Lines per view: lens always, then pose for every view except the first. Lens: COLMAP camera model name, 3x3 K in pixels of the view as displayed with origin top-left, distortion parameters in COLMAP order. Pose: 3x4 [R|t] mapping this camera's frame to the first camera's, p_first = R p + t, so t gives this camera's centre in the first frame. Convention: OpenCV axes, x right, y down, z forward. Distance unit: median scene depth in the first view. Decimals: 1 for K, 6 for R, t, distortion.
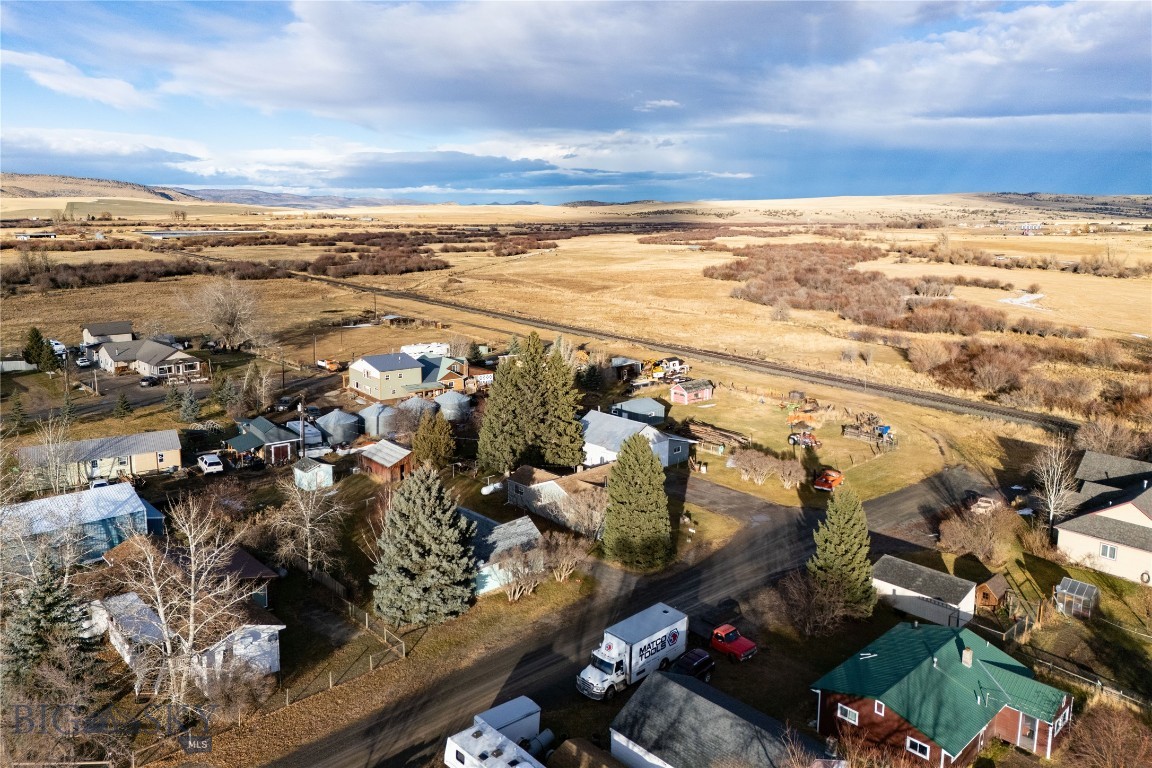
lens RADIAL K [[844.3, 0, 577.7], [0, 844.3, 338.4], [0, 0, 1]] dist [0.107726, -0.119560]
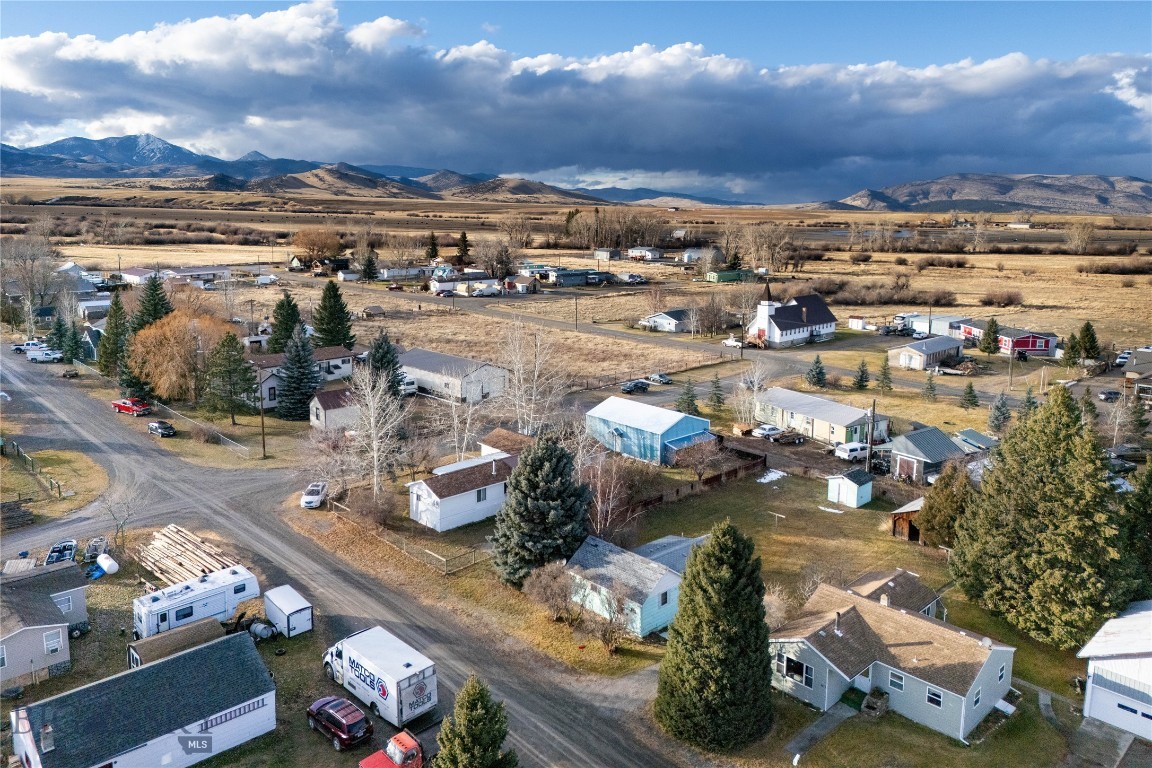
lens RADIAL K [[841.4, 0, 577.4], [0, 841.4, 330.6], [0, 0, 1]] dist [0.098999, -0.111335]
pose [[0.008122, 0.146363, -0.989198, 0.359725], [-0.165083, 0.975853, 0.143033, -0.052152], [0.986246, 0.162138, 0.032088, 0.460415]]
